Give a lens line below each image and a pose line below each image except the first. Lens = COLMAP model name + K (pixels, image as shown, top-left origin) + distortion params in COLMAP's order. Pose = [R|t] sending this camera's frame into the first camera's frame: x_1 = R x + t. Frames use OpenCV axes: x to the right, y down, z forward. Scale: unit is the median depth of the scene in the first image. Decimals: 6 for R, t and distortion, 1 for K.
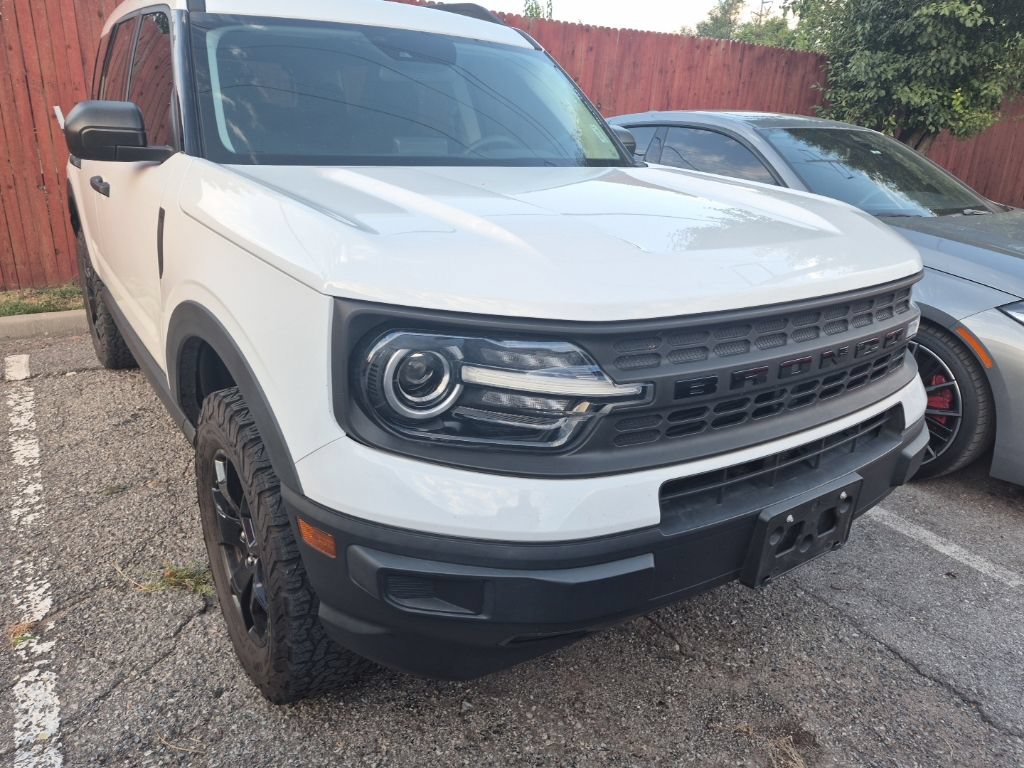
lens RADIAL K [[724.3, 0, 505.6], [0, 724.3, 383.9], [0, 0, 1]] dist [0.053240, -0.052260]
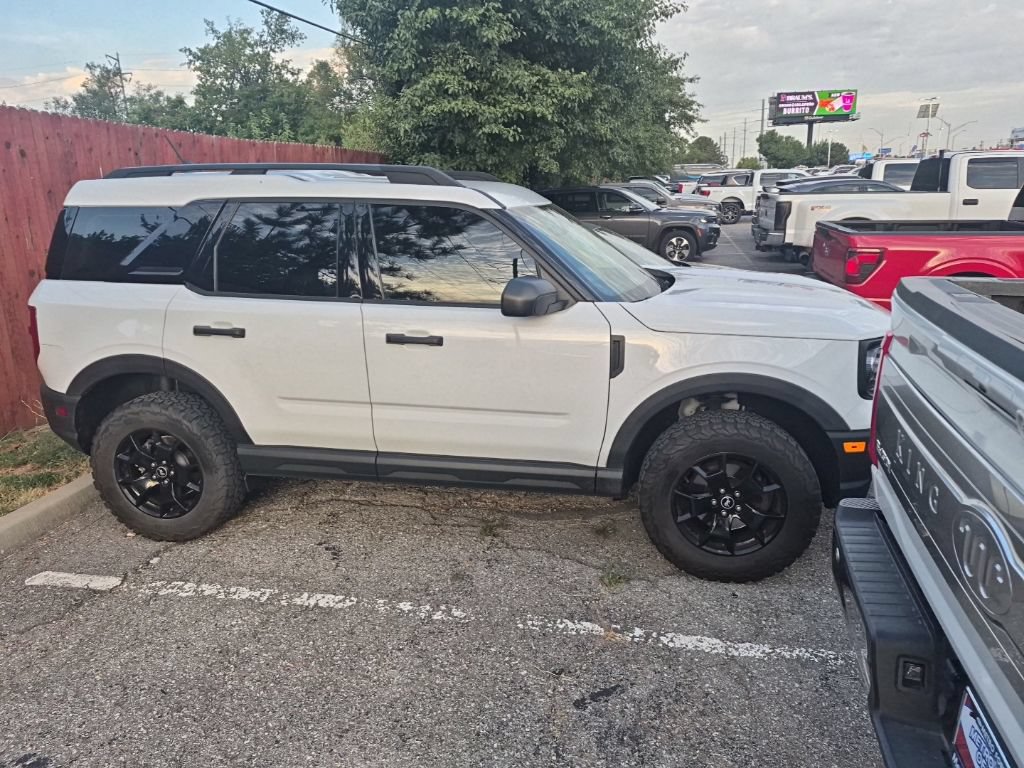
lens RADIAL K [[724.3, 0, 525.0], [0, 724.3, 373.7], [0, 0, 1]] dist [0.053240, -0.052260]
pose [[0.696518, -0.229045, 0.680001, -1.608980], [0.290288, 0.956616, 0.024878, -0.240573], [-0.656198, 0.180068, 0.732789, -0.037158]]
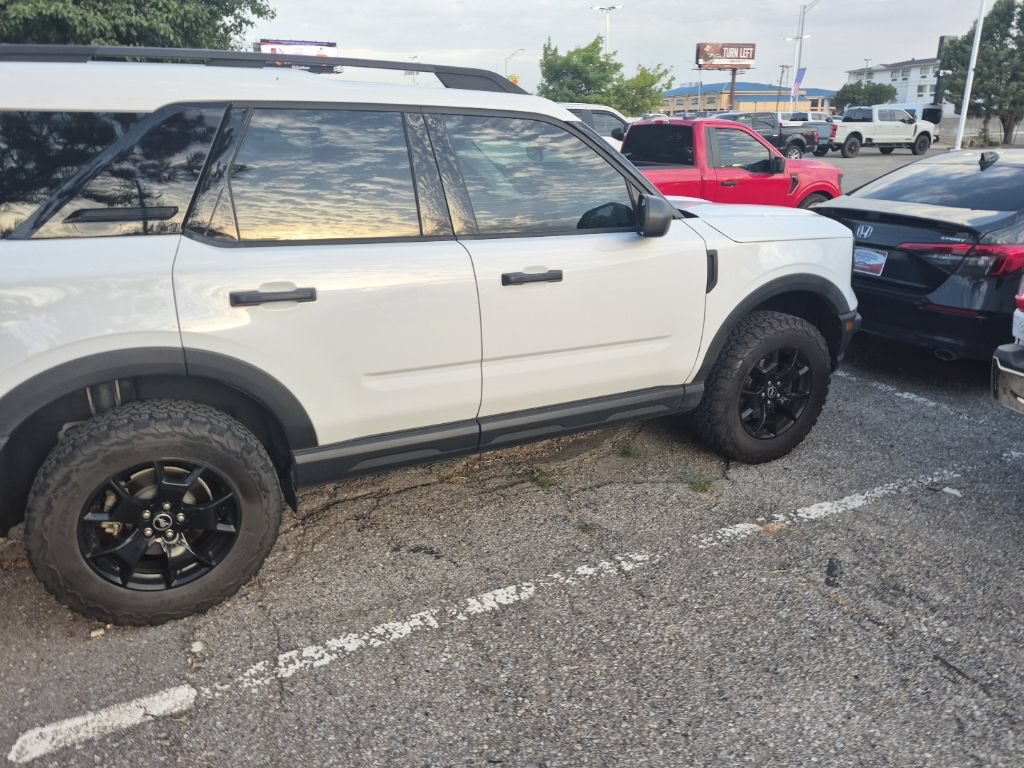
lens RADIAL K [[724.3, 0, 514.6], [0, 724.3, 376.5], [0, 0, 1]] dist [0.053240, -0.052260]
pose [[0.124475, -0.353931, 0.926951, -2.018000], [0.351354, 0.889407, 0.292414, -0.584197], [-0.927931, 0.289290, 0.235064, 1.027048]]
